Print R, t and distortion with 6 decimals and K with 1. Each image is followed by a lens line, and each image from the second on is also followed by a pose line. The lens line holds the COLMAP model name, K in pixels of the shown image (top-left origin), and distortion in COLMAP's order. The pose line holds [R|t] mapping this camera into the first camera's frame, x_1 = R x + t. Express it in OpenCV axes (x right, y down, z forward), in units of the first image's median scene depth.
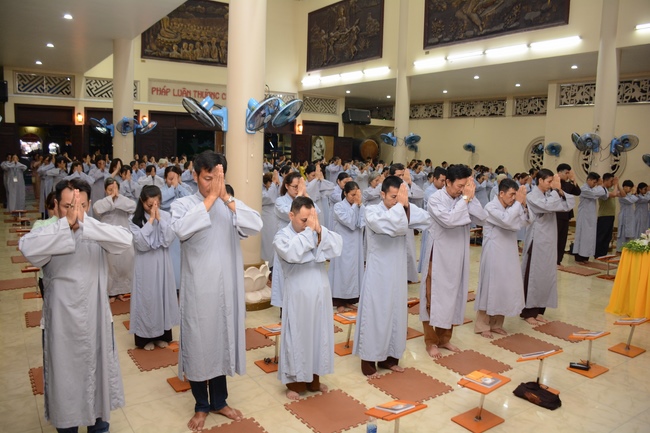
lens RADIAL K [[503.0, 0, 327.1], [0, 503.0, 219.7], [0, 0, 1]] dist [-0.138017, 0.089251]
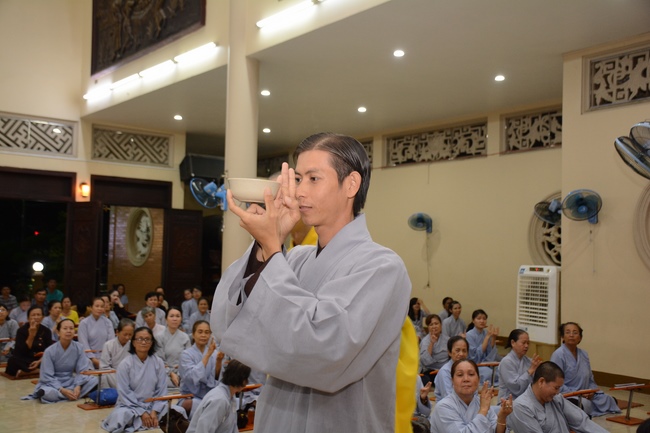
lens RADIAL K [[736.5, 0, 326.5], [0, 736.5, 221.1], [0, 0, 1]] dist [0.075680, 0.000000]
pose [[0.997818, -0.008117, 0.065520, 0.139882], [0.020025, 0.982872, -0.183200, -0.012390], [-0.062911, 0.184113, 0.980890, 0.270903]]
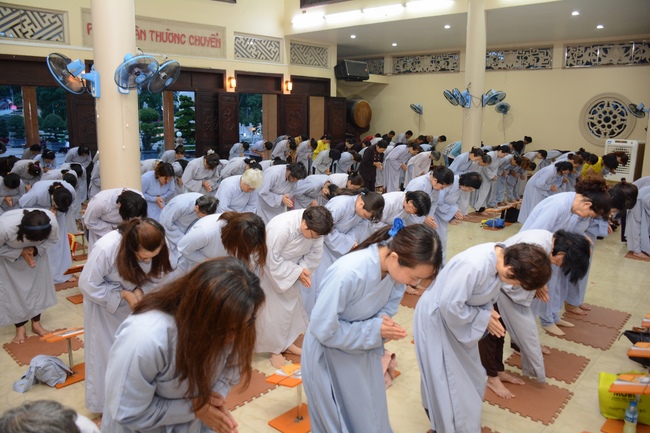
lens RADIAL K [[503.0, 0, 321.1], [0, 503.0, 221.2], [0, 0, 1]] dist [-0.138017, 0.089251]
pose [[0.972686, -0.072201, 0.220609, -0.187605], [0.055295, 0.995107, 0.081881, -0.041585], [-0.225441, -0.067446, 0.971919, 0.262133]]
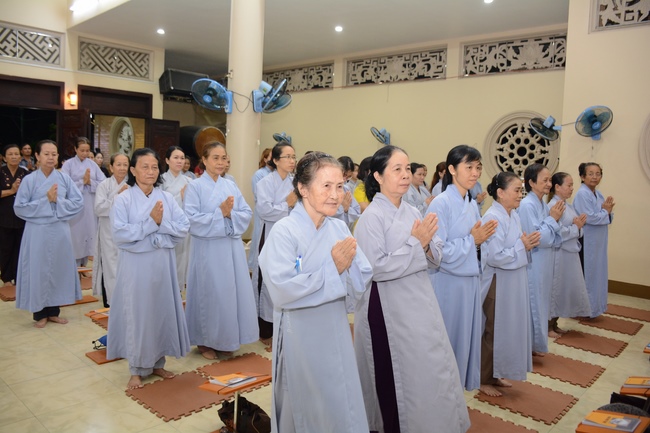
lens RADIAL K [[503.0, 0, 325.0], [0, 503.0, 219.3], [0, 0, 1]] dist [-0.138017, 0.089251]
pose [[0.973274, -0.016946, 0.229021, 0.088965], [0.022990, 0.999454, -0.023746, -0.036606], [-0.228494, 0.028377, 0.973132, 0.446637]]
